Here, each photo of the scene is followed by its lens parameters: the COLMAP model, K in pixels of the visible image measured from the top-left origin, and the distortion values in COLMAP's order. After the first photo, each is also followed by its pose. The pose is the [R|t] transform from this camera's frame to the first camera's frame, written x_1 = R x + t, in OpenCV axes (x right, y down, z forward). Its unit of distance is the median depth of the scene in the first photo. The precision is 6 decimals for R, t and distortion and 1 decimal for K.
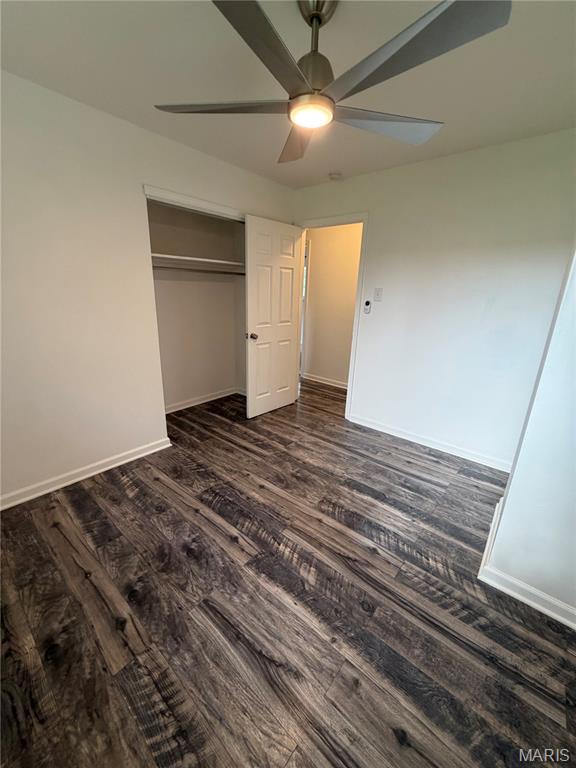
lens RADIAL K [[306.4, 0, 286.2], [0, 306.4, 380.8], [0, 0, 1]] dist [-0.000600, 0.000151]
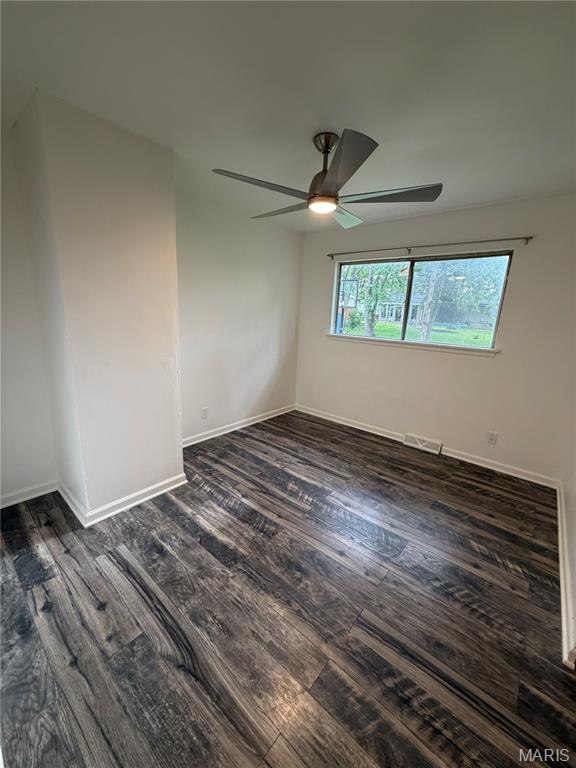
lens RADIAL K [[306.4, 0, 286.2], [0, 306.4, 380.8], [0, 0, 1]] dist [-0.000600, 0.000151]
pose [[-0.997091, -0.074375, -0.016676, 0.137218], [-0.072921, 0.867114, 0.492743, -0.521481], [-0.022188, 0.492526, -0.870015, 1.689367]]
